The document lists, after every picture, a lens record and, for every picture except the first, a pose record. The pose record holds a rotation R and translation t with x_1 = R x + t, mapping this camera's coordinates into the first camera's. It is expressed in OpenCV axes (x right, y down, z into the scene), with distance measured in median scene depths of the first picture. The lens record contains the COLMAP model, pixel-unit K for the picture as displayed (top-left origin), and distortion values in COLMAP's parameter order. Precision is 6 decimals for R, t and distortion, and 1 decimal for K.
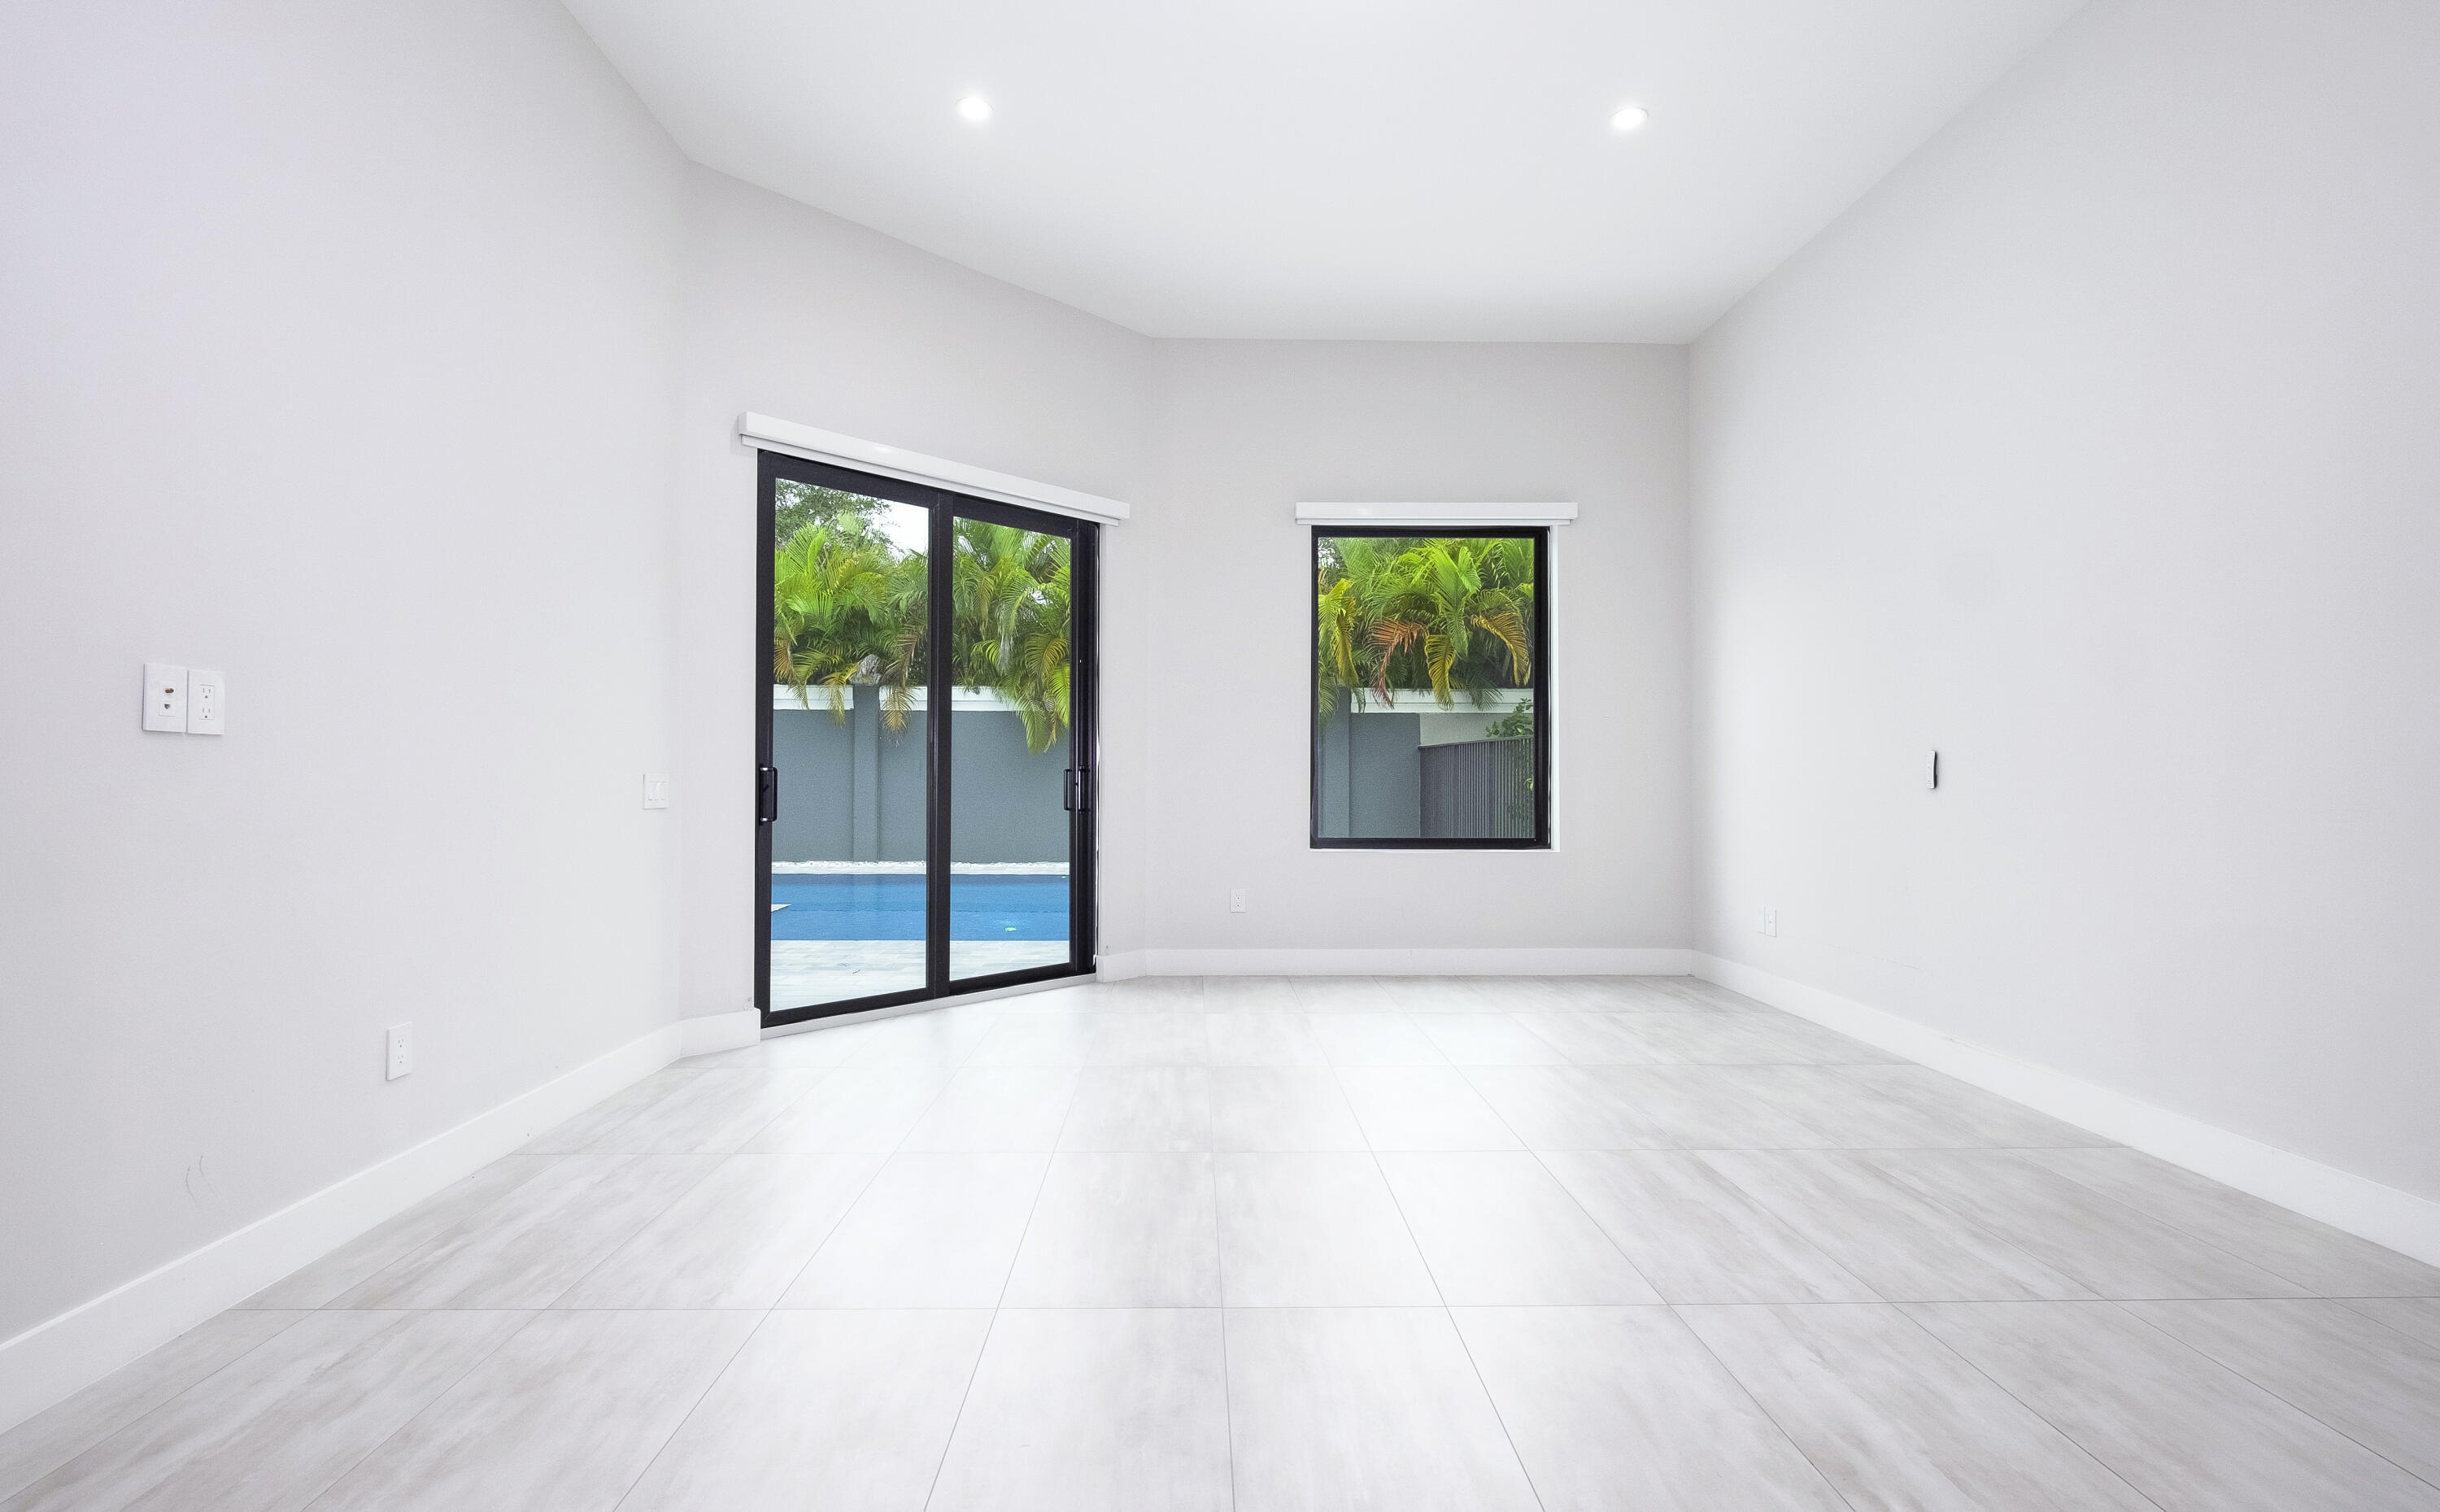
lens RADIAL K [[1120.1, 0, 1220.0], [0, 1120.1, 756.0], [0, 0, 1]] dist [-0.001854, 0.000391]
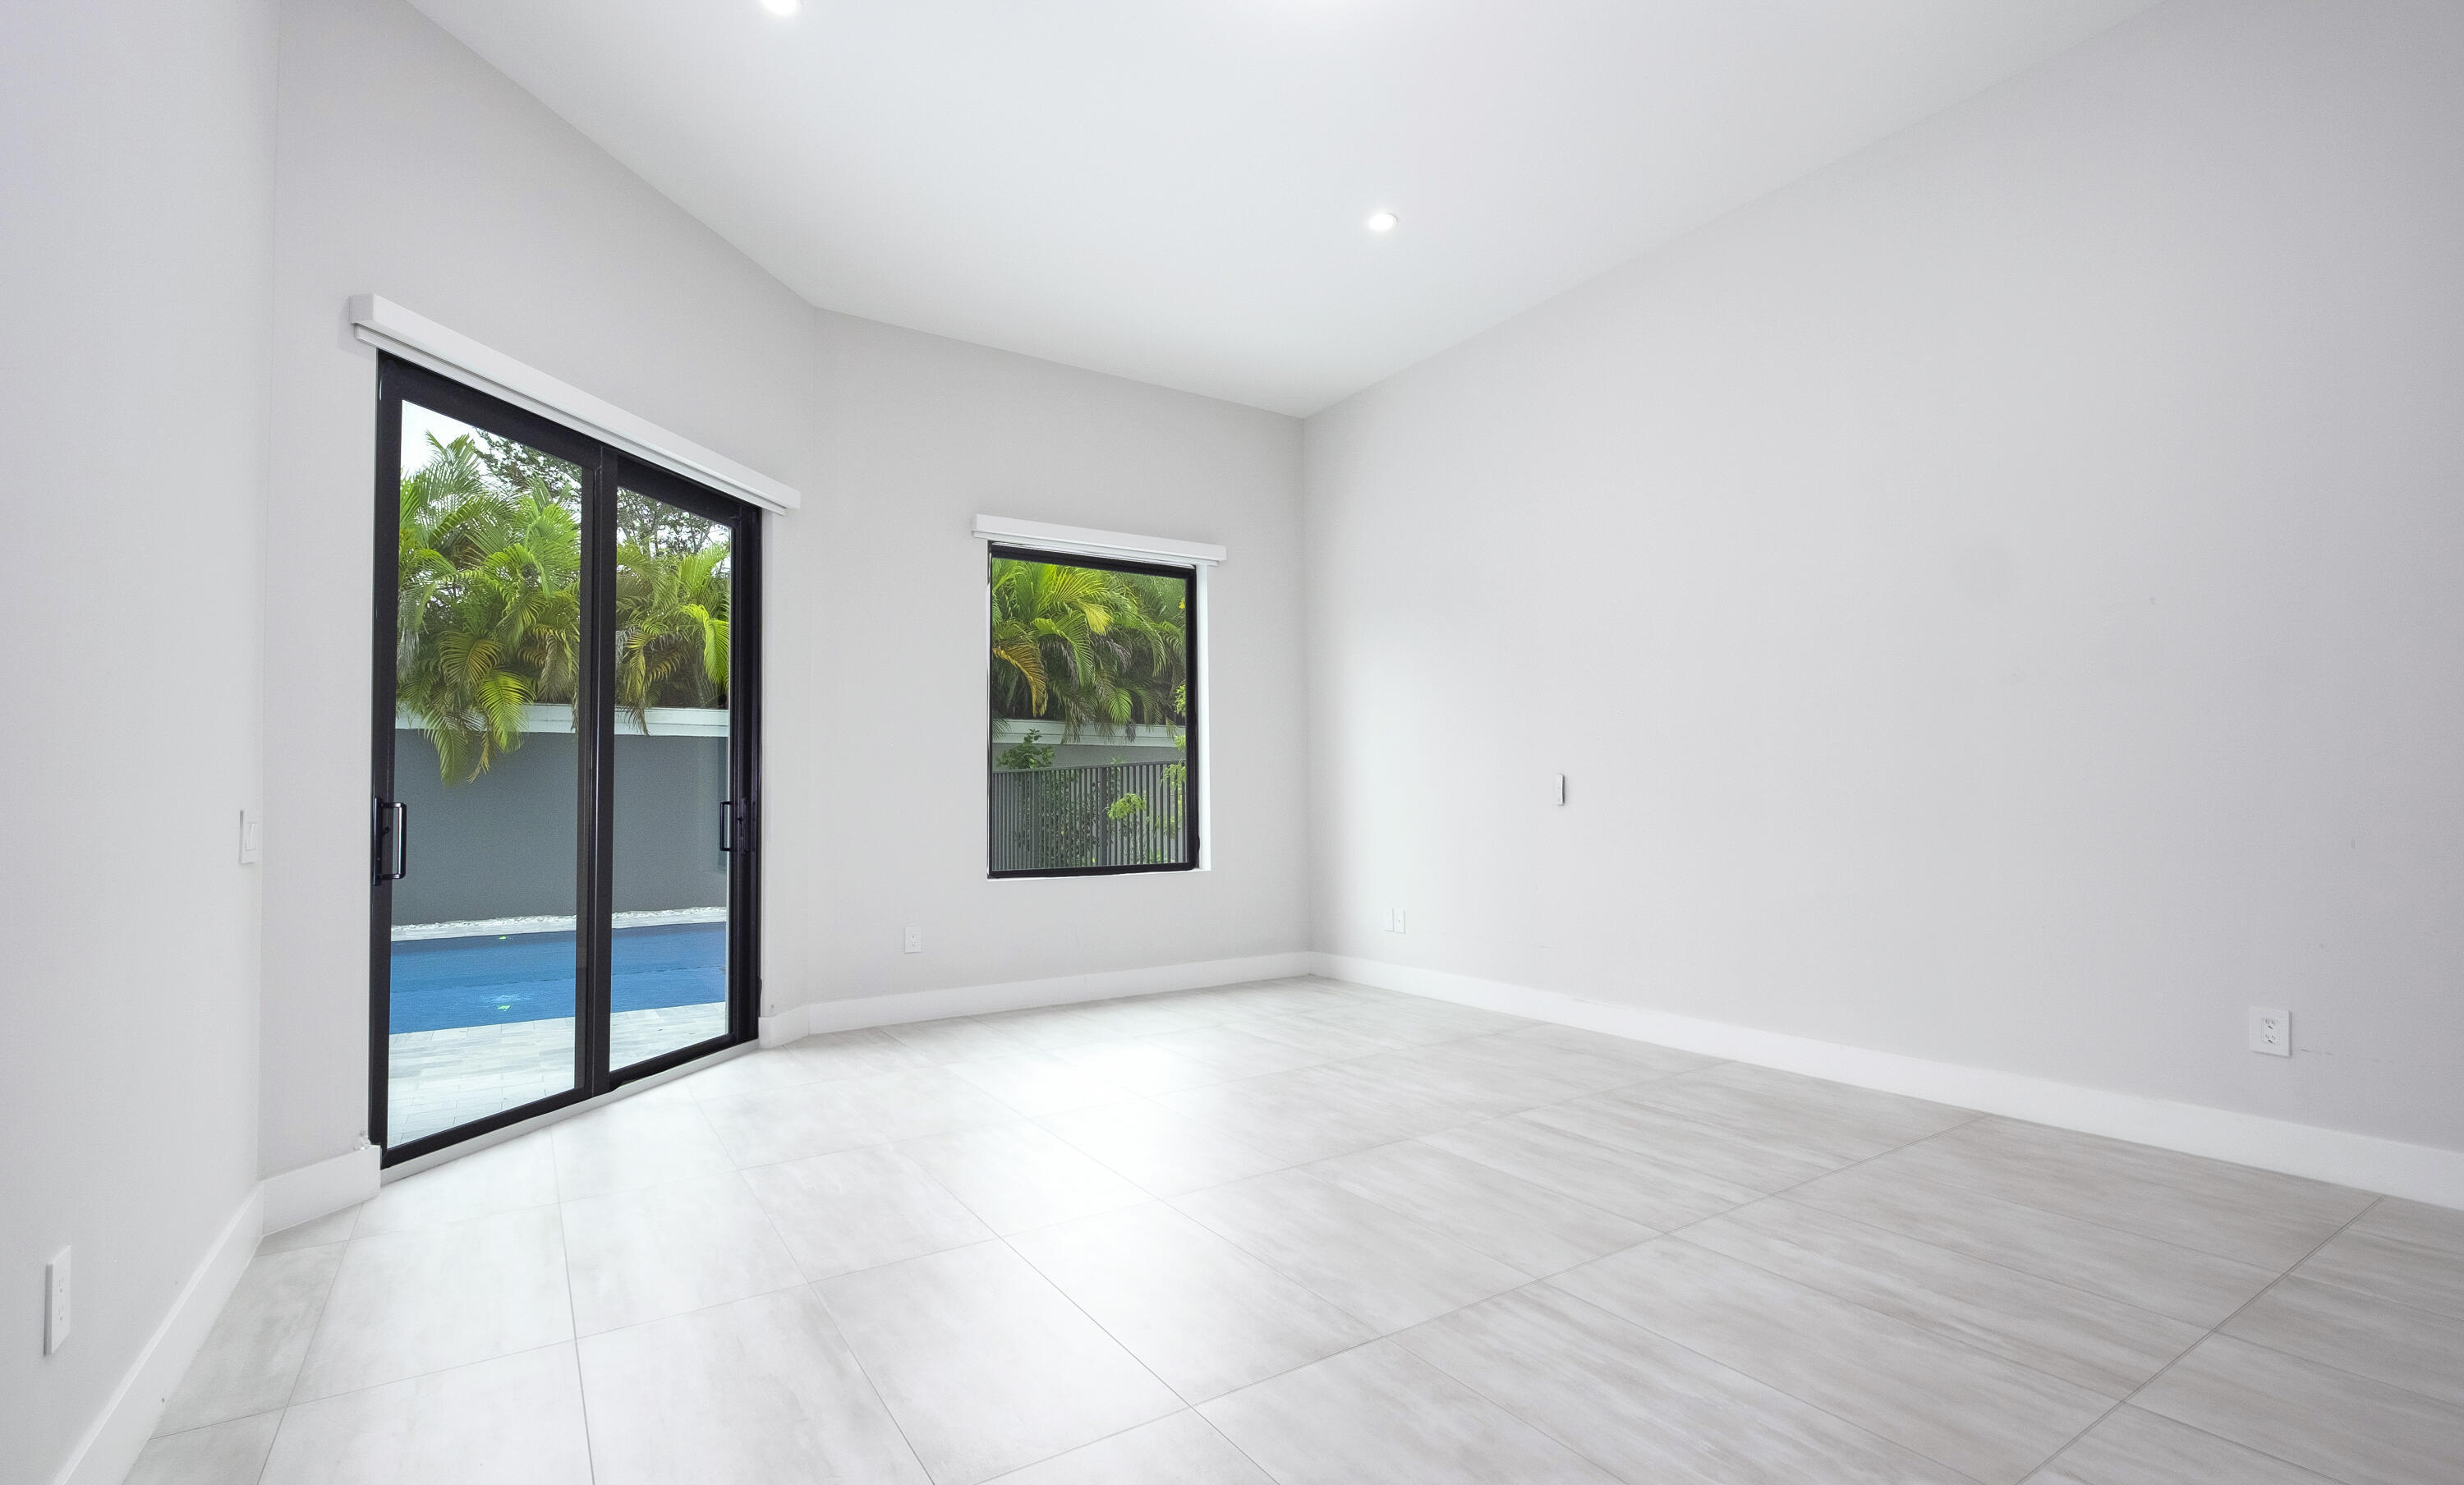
lens RADIAL K [[1115.5, 0, 1236.3], [0, 1115.5, 710.6], [0, 0, 1]] dist [-0.008838, 0.009071]
pose [[0.844519, 0.032721, 0.534525, -0.291666], [0.005454, 0.997554, -0.069682, 0.010060], [-0.535498, 0.061763, 0.842275, 0.104527]]
